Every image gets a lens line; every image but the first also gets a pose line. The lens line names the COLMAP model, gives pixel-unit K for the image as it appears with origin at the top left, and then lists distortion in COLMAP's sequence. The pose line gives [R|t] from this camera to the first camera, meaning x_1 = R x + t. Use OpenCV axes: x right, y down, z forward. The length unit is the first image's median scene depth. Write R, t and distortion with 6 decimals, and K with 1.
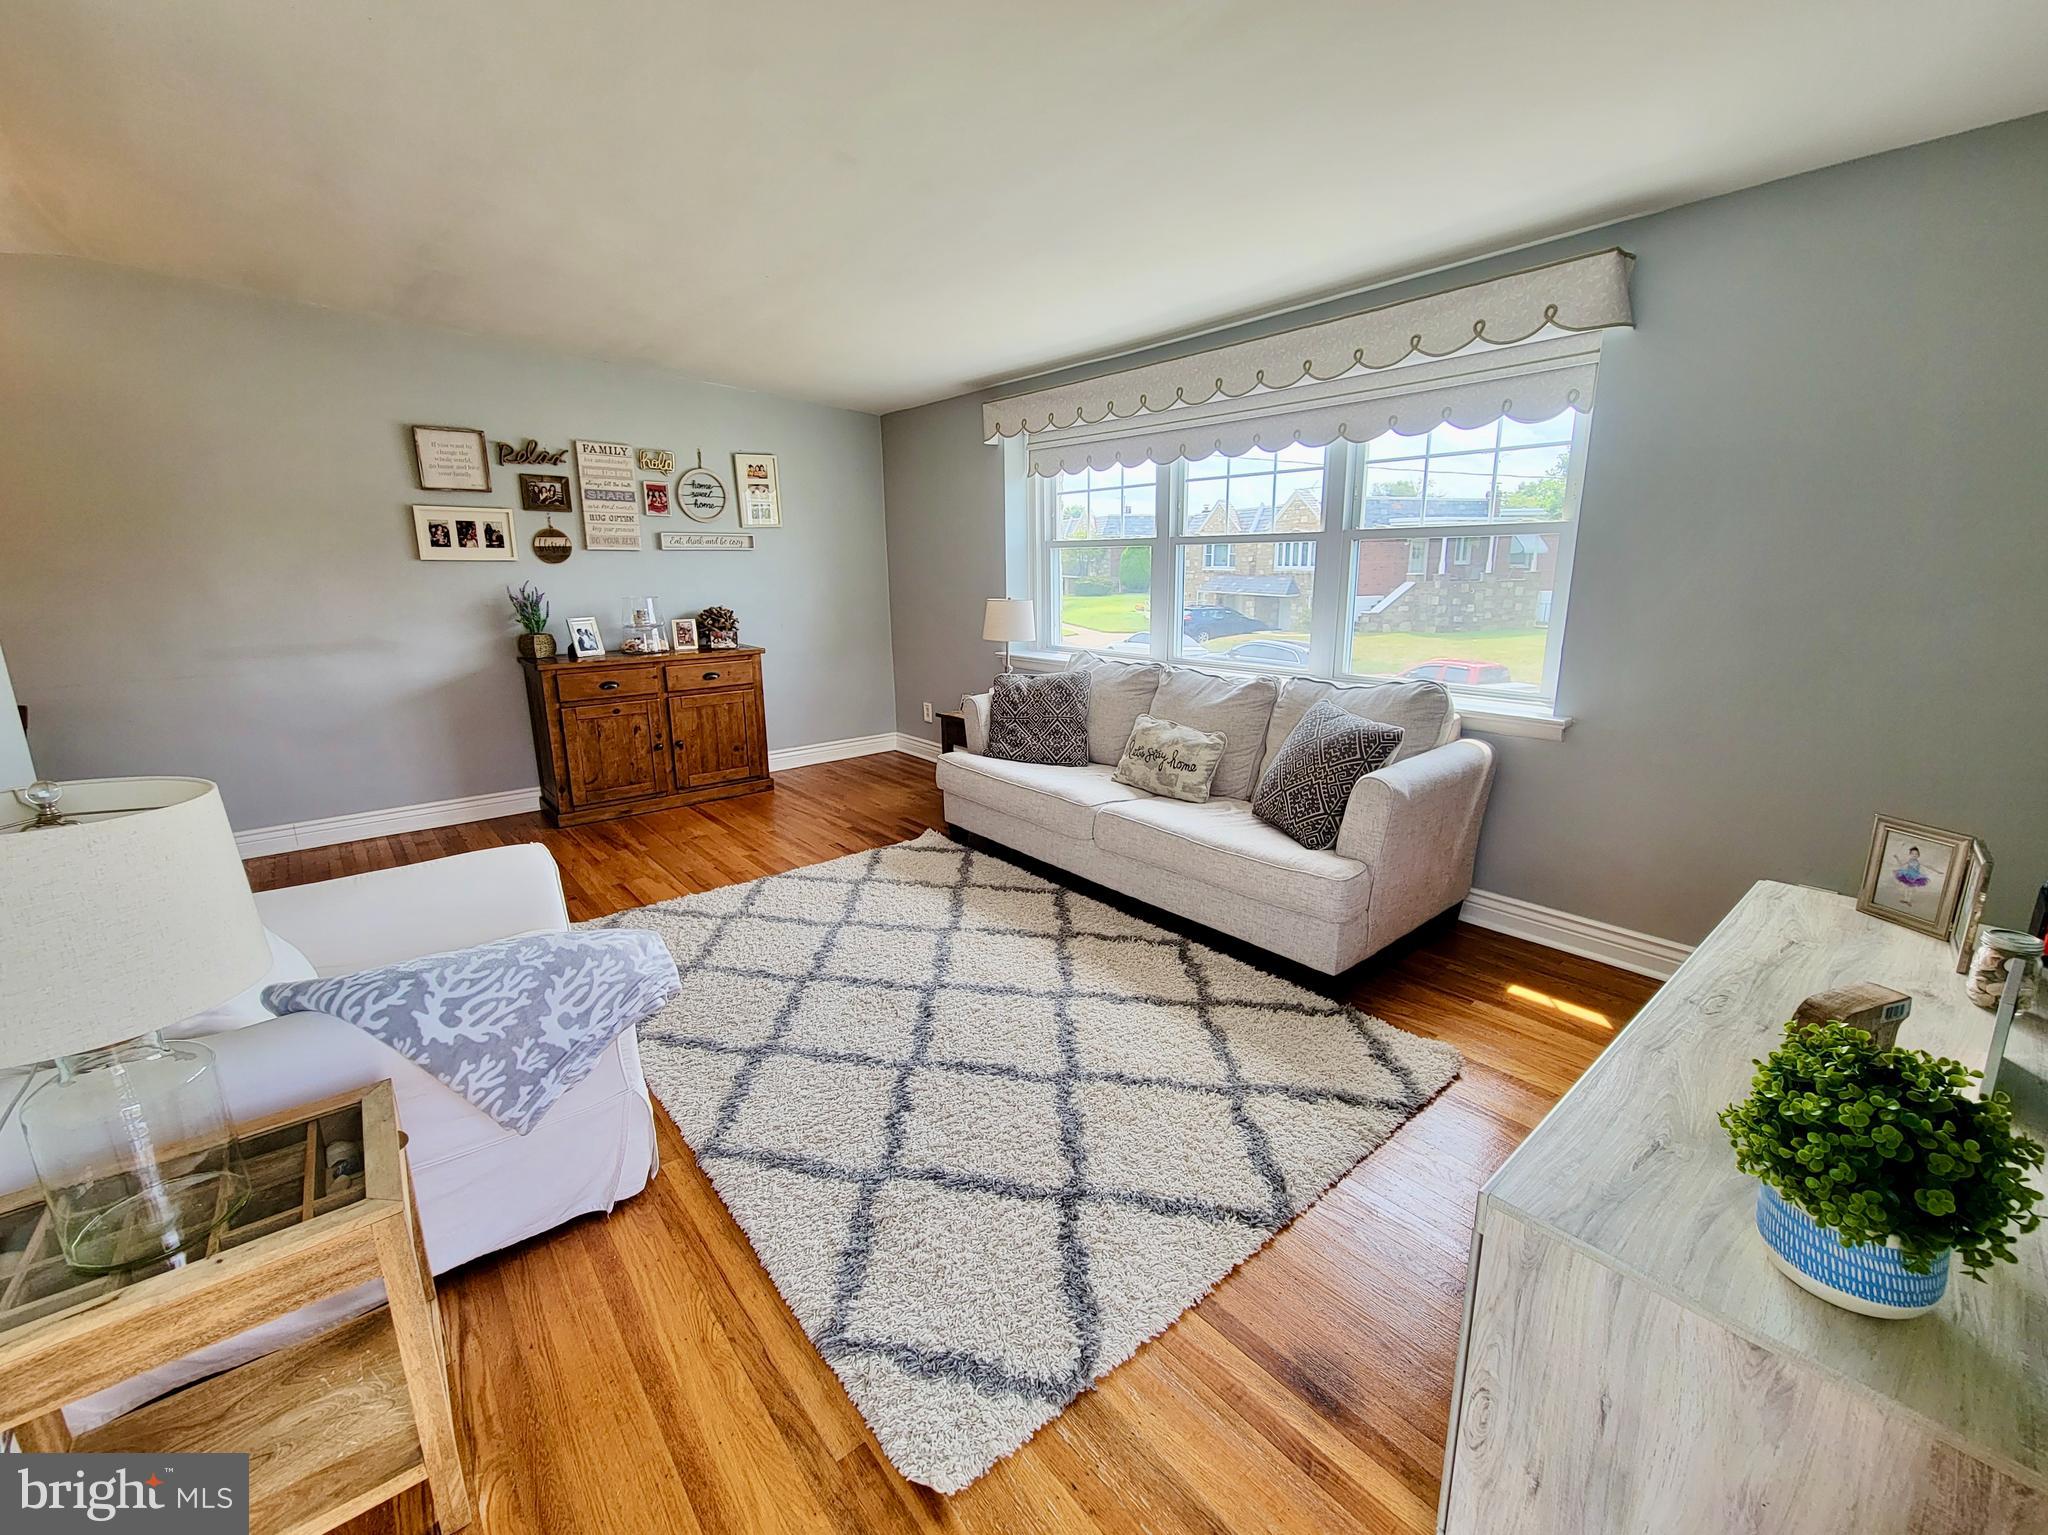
lens RADIAL K [[839.7, 0, 1018.6], [0, 839.7, 763.9], [0, 0, 1]] dist [-0.001764, 0.000371]
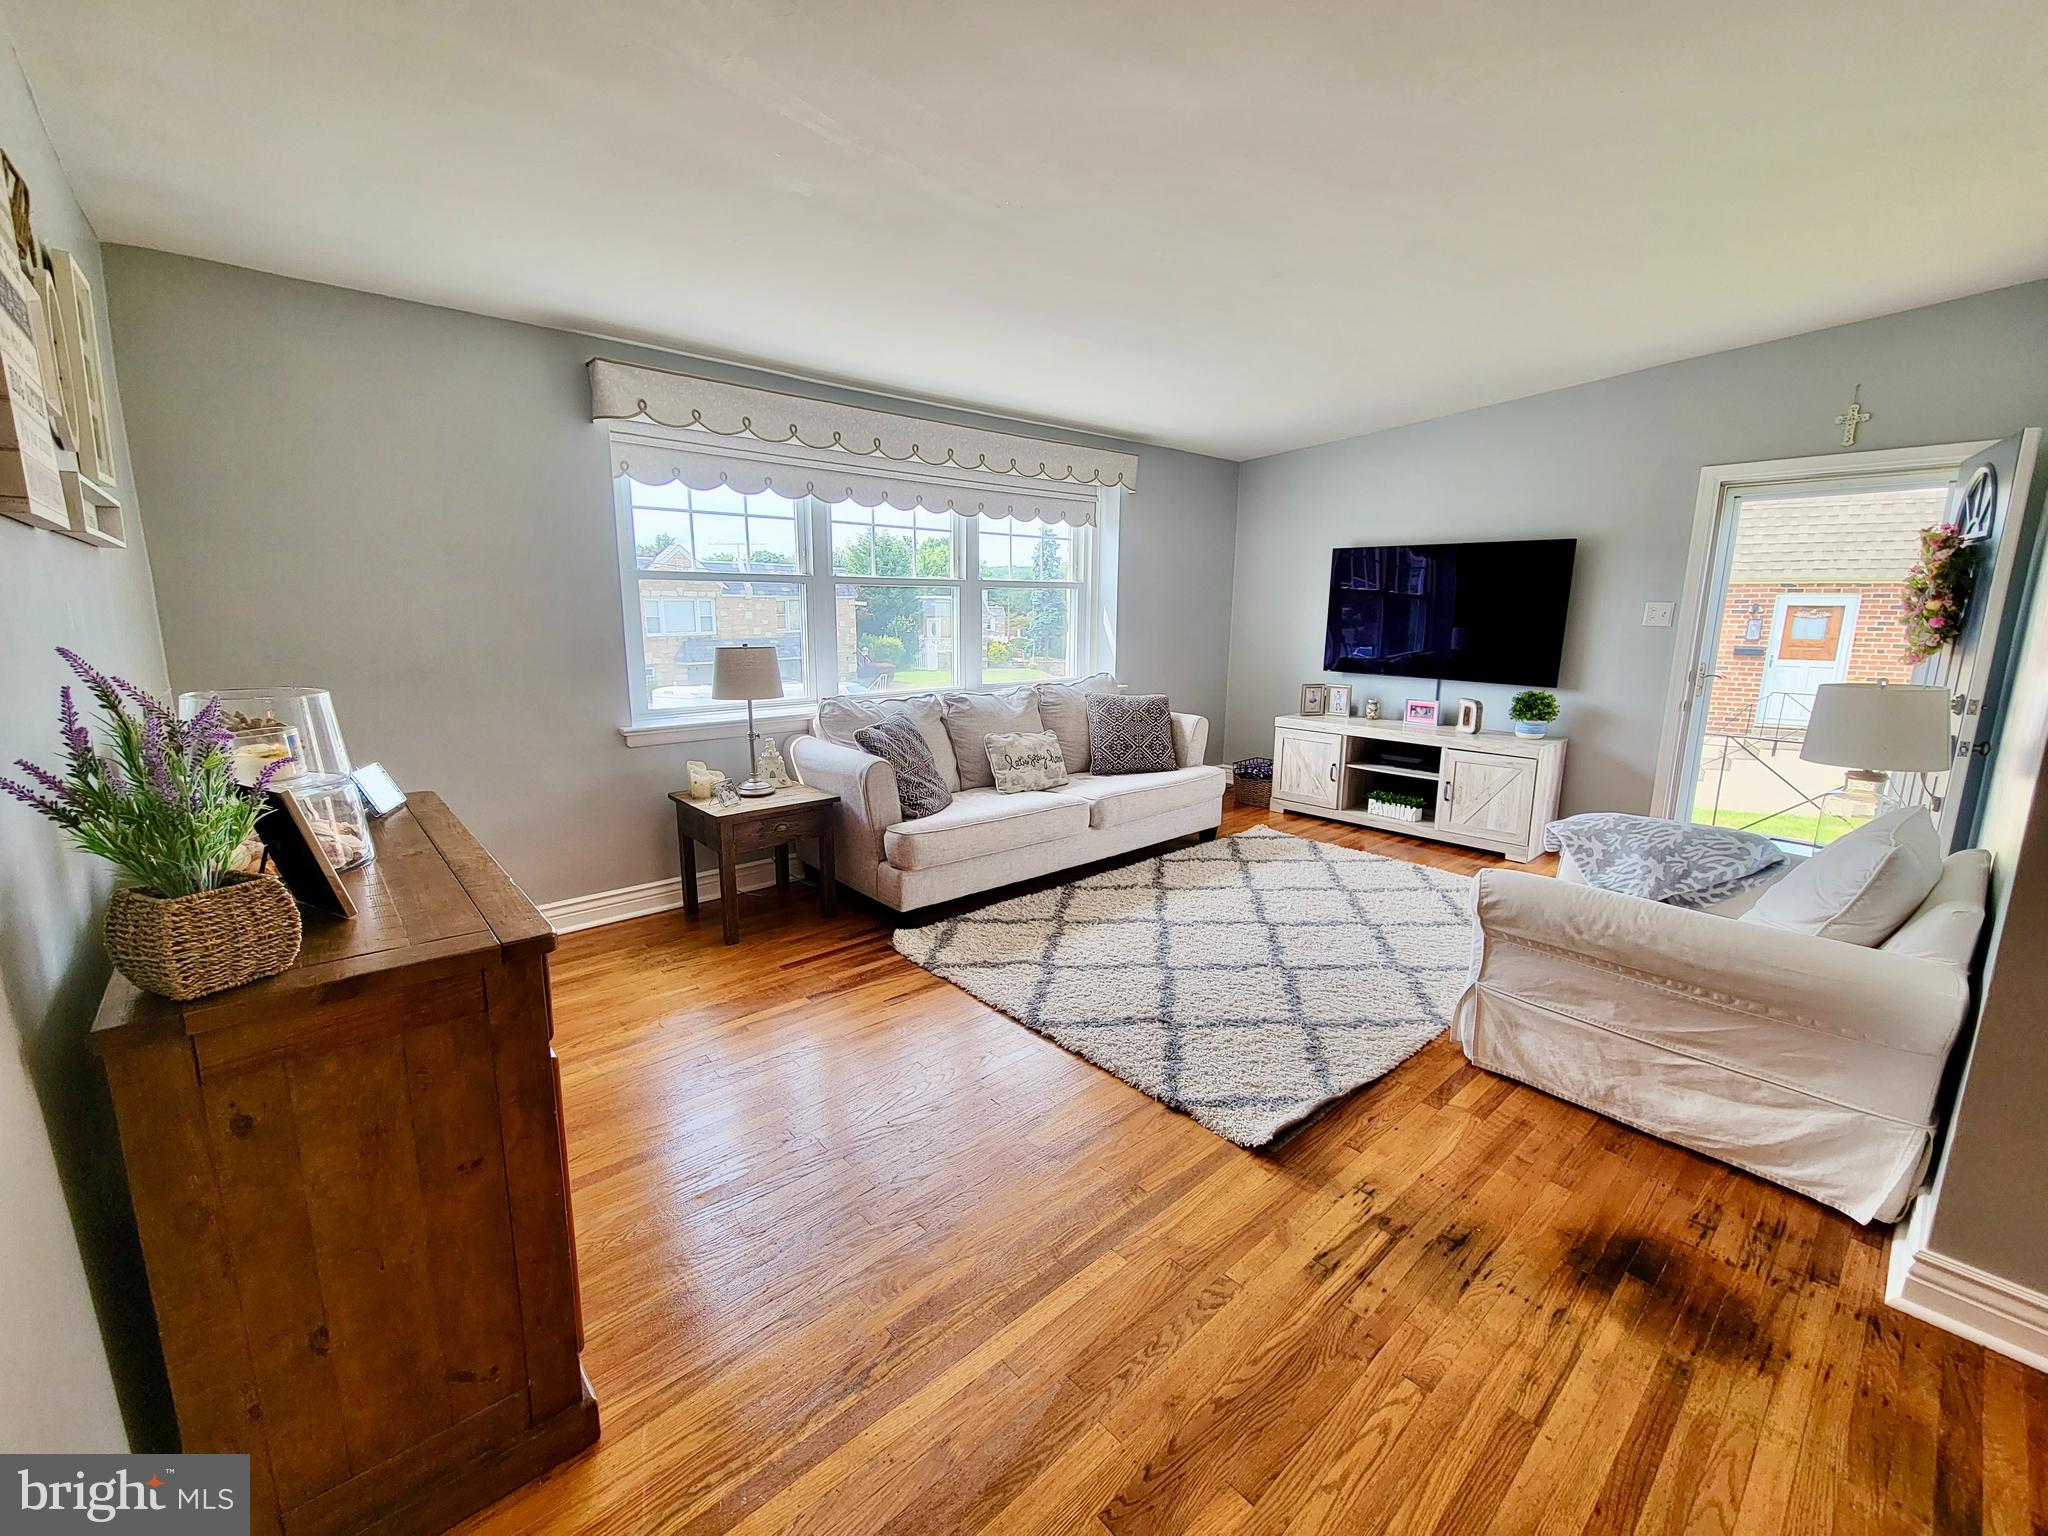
lens RADIAL K [[839.7, 0, 1014.0], [0, 839.7, 761.3], [0, 0, 1]] dist [-0.001764, 0.000371]
pose [[-0.025891, -0.169882, 0.985124, -1.003661], [0.228373, 0.958390, 0.171273, -0.215684], [-0.973229, 0.229410, 0.013983, 0.986681]]
